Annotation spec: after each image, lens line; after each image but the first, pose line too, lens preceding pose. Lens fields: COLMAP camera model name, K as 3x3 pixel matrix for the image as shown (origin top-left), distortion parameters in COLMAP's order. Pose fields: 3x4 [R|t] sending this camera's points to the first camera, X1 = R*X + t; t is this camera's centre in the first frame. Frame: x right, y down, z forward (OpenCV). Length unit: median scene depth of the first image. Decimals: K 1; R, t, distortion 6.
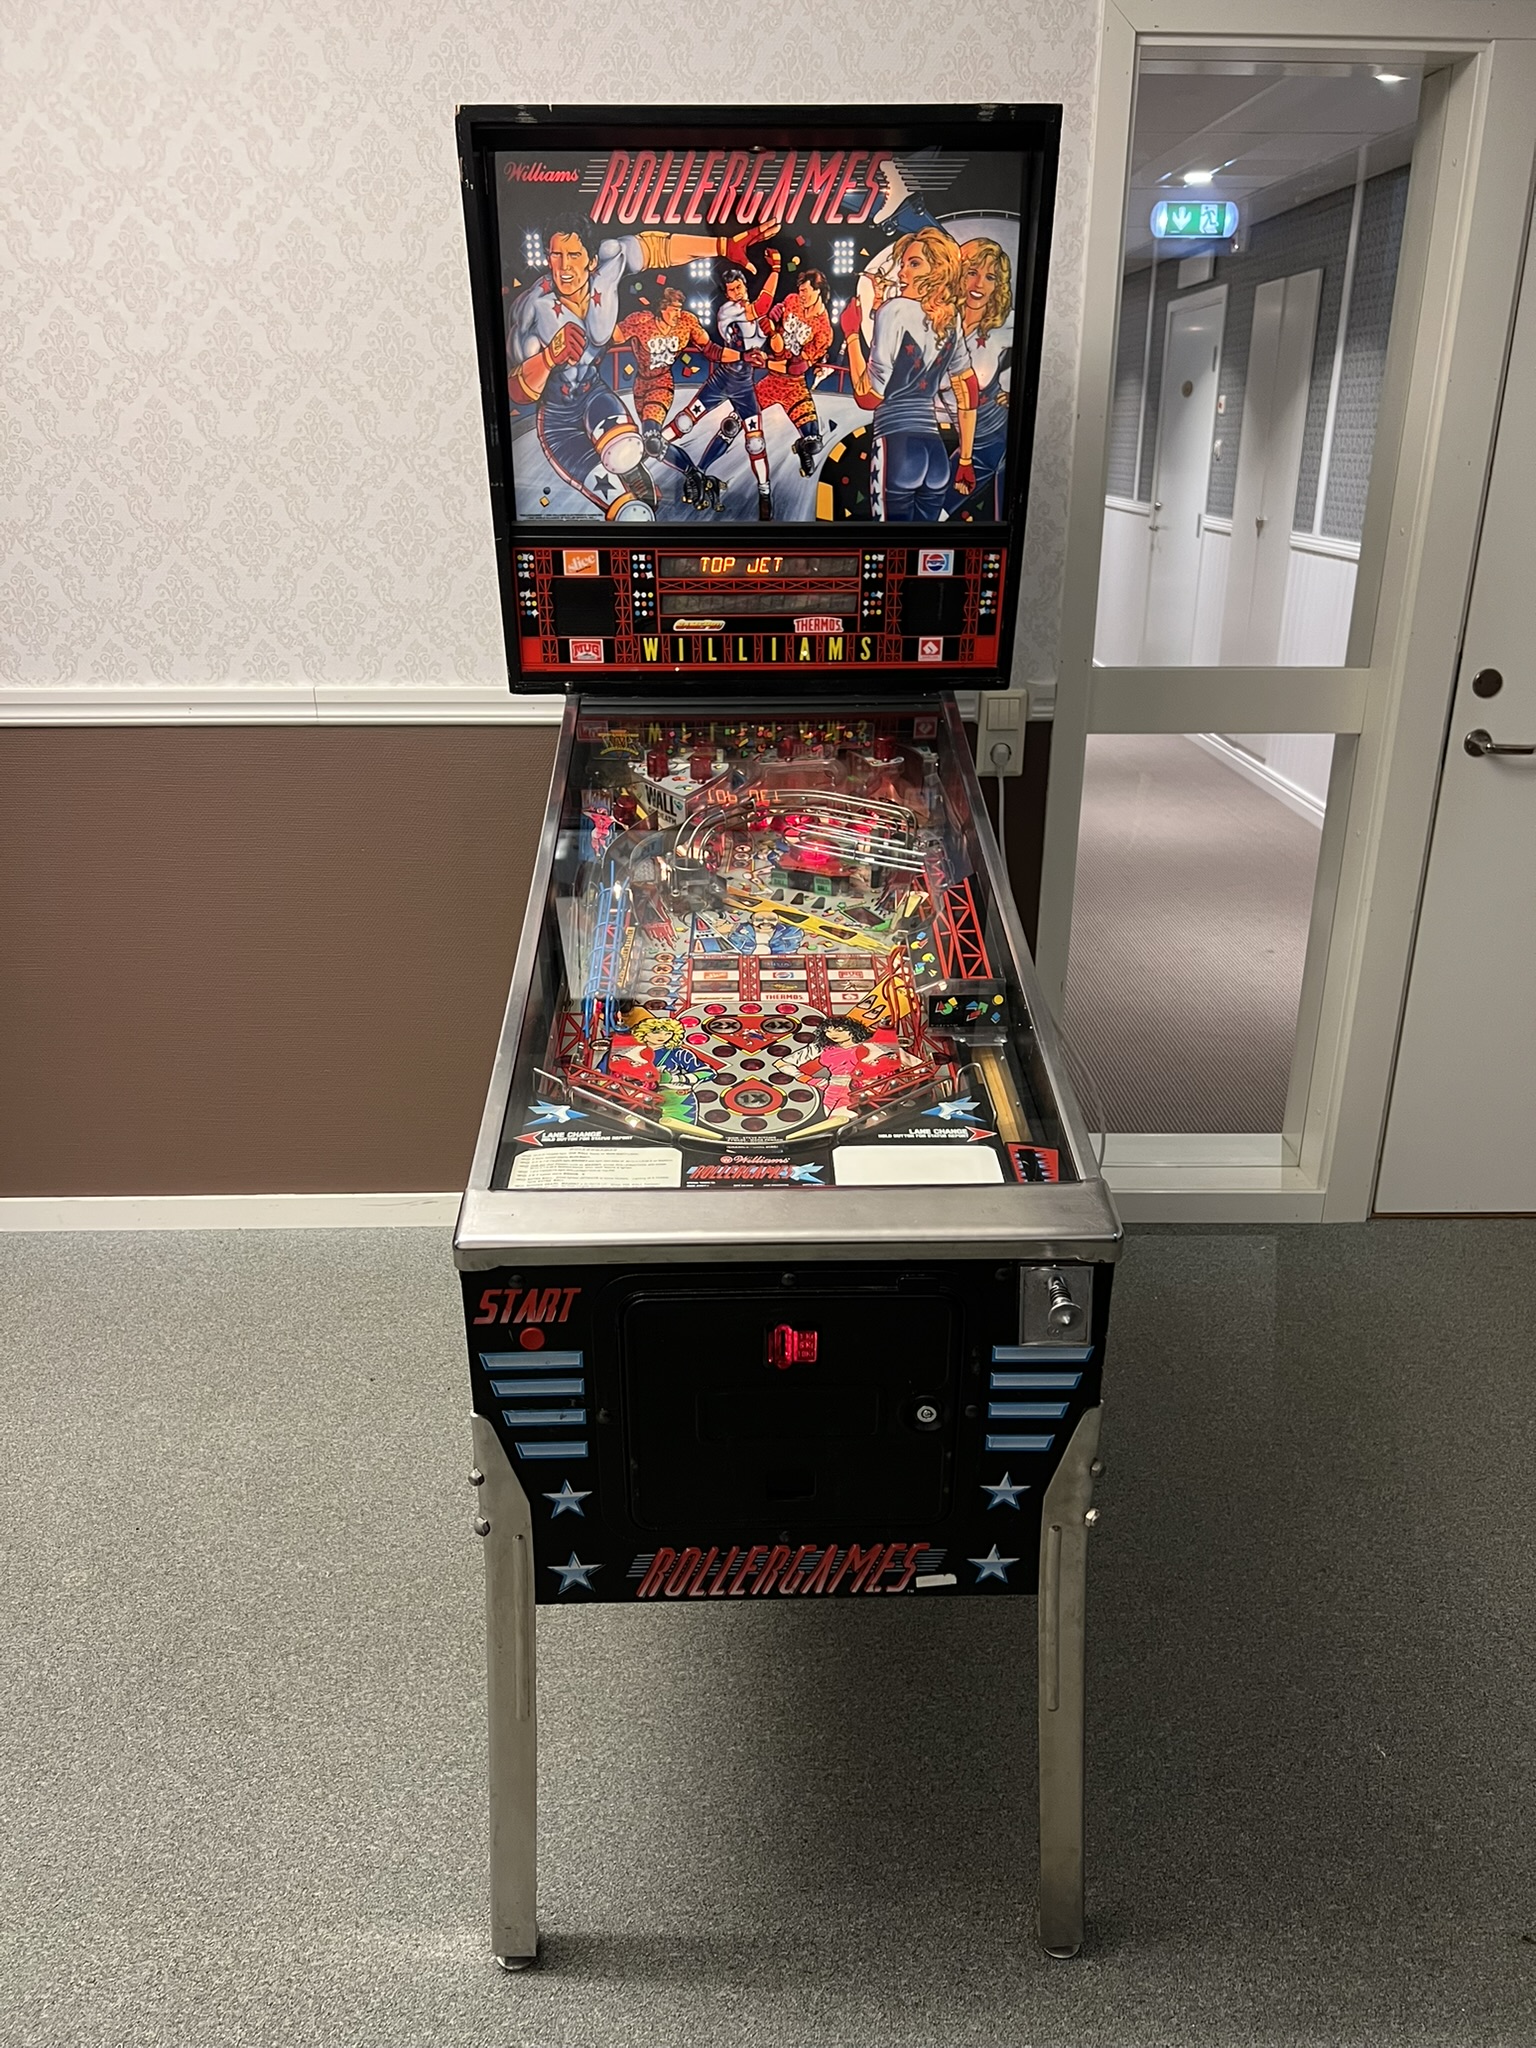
lens RADIAL K [[1541.4, 0, 760.9], [0, 1541.4, 1028.7], [0, 0, 1]] dist [0.045443, -0.061776]
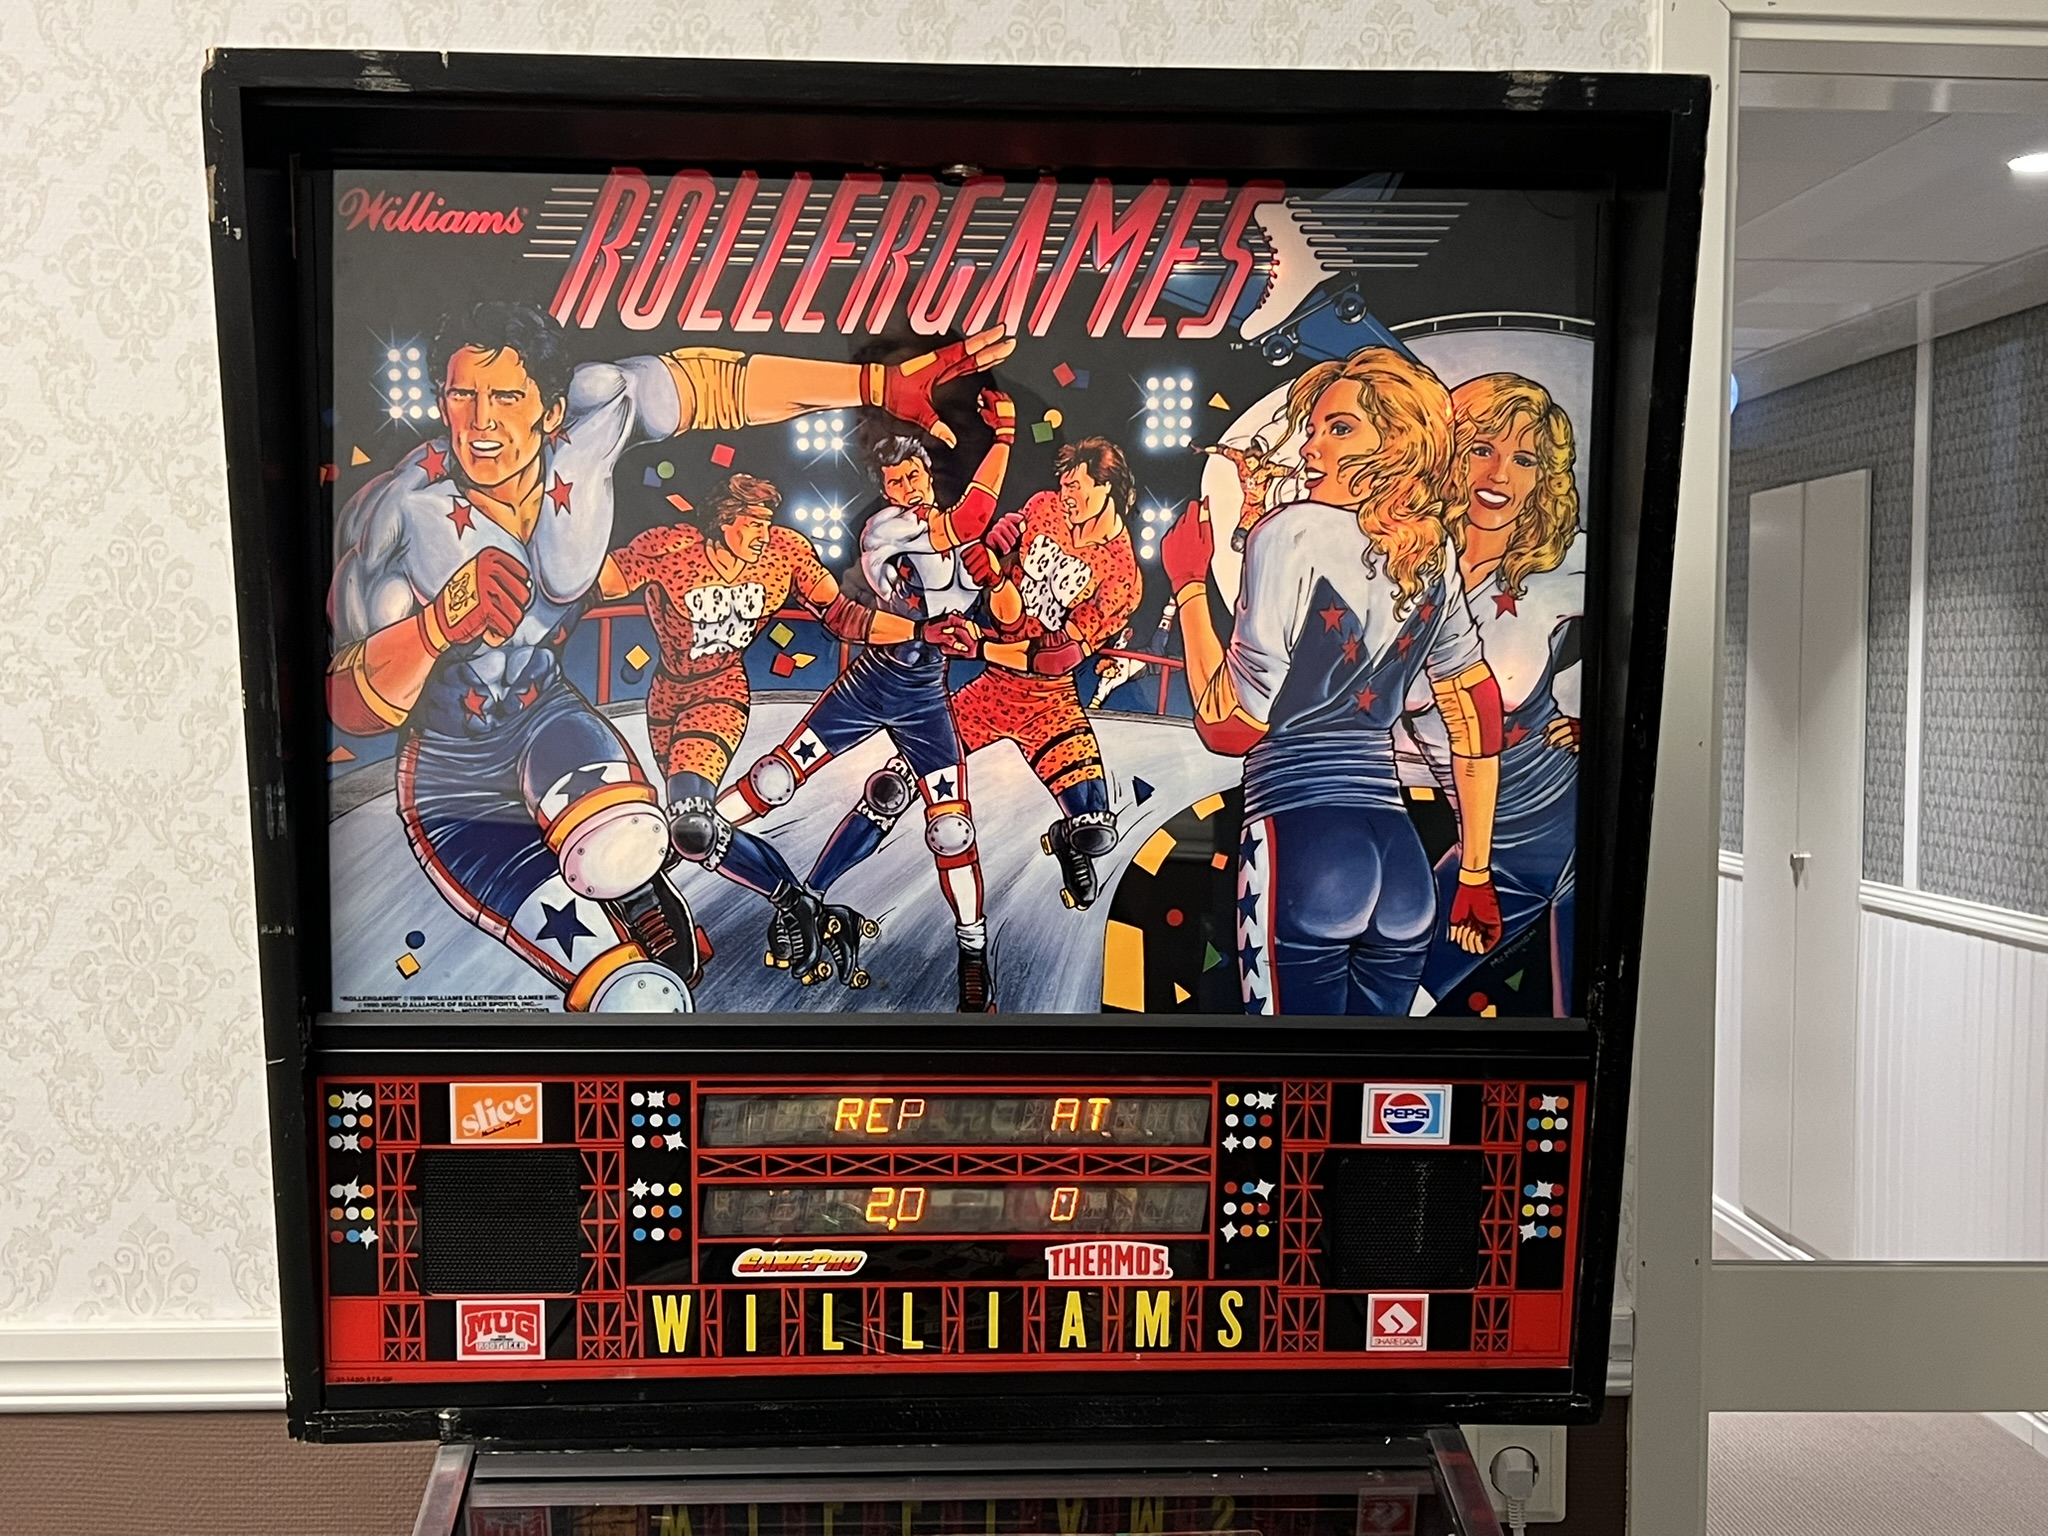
lens RADIAL K [[2450.4, 0, 1021.2], [0, 2450.4, 811.5], [0, 0, 1]] dist [0.230011, -0.790264]
pose [[0.999420, 0.007351, 0.033259, -0.006577], [0.003366, 0.950345, -0.311181, -0.189165], [-0.033895, 0.311113, 0.949768, 0.404905]]
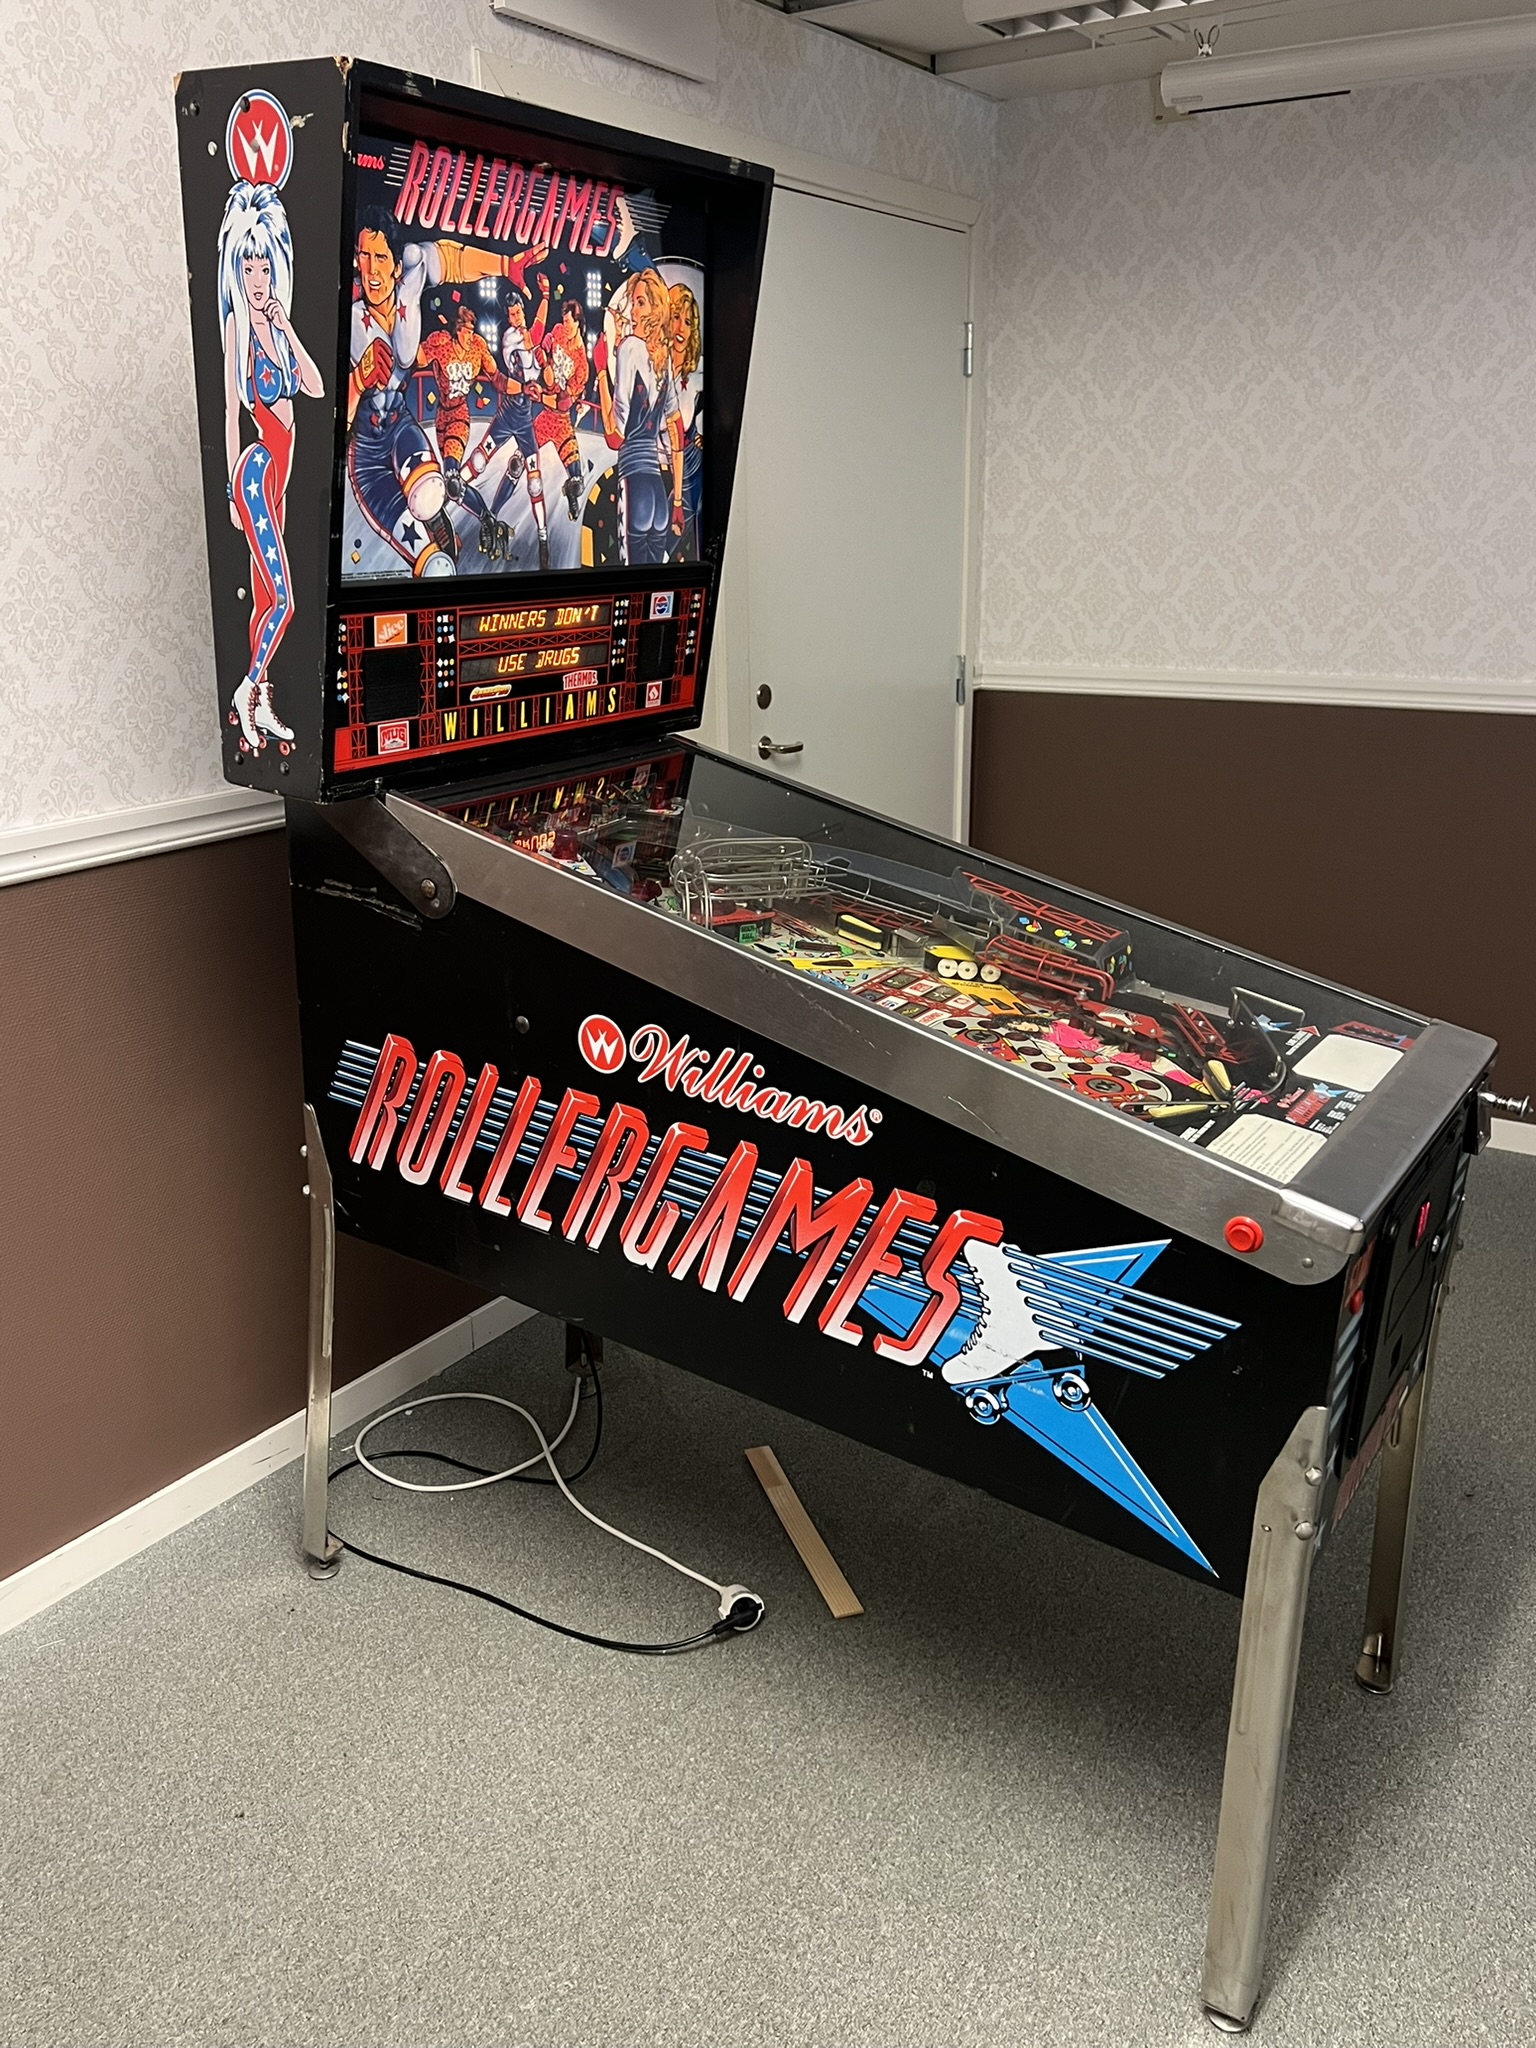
lens RADIAL K [[1658.7, 0, 761.5], [0, 1658.7, 1052.8], [0, 0, 1]] dist [0.005307, -0.004860]
pose [[0.576338, -0.265139, 0.773005, -0.773678], [0.311015, 0.945888, 0.092551, -0.118017], [-0.755715, 0.187075, 0.627613, 0.369379]]
